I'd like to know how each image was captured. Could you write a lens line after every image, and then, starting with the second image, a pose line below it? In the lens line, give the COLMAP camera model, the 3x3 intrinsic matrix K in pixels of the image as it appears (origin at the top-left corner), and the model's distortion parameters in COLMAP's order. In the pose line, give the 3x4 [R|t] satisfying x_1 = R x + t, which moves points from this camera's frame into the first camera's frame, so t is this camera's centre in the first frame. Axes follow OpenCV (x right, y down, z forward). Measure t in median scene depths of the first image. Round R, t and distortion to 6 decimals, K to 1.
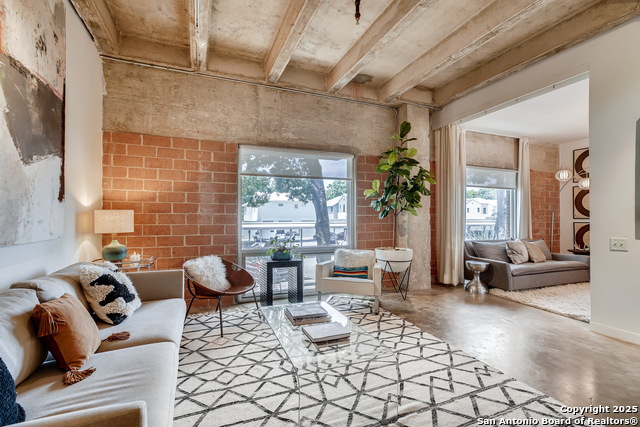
lens RADIAL K [[284.7, 0, 320.0], [0, 284.7, 213.5], [0, 0, 1]] dist [0.000722, 0.000268]
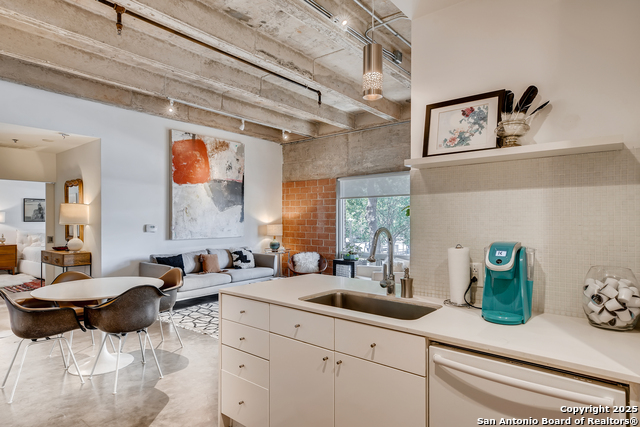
lens RADIAL K [[370.0, 0, 320.0], [0, 370.0, 213.5], [0, 0, 1]] dist [0.002019, 0.000712]
pose [[0.479250, -0.013765, -0.877571, 1.464840], [0.012122, 0.999885, -0.009063, -0.051612], [0.877595, -0.006295, 0.479361, 0.017279]]
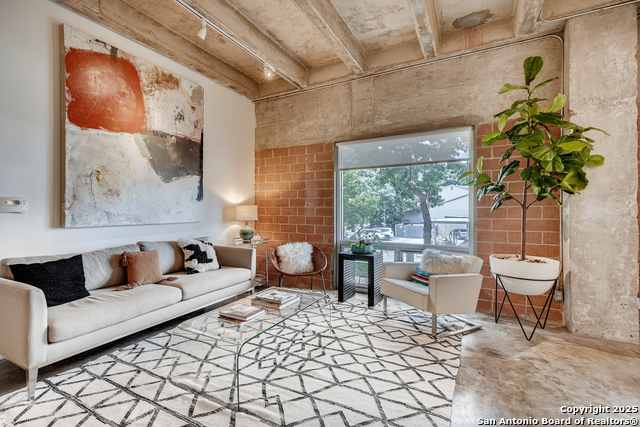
lens RADIAL K [[292.6, 0, 319.2], [0, 292.6, 207.5], [0, 0, 1]] dist [0.002313, 0.000609]
pose [[0.638018, -0.008184, -0.769978, 0.585987], [0.011187, 0.999937, -0.001358, 0.005350], [0.769941, -0.007747, 0.638069, 0.264299]]
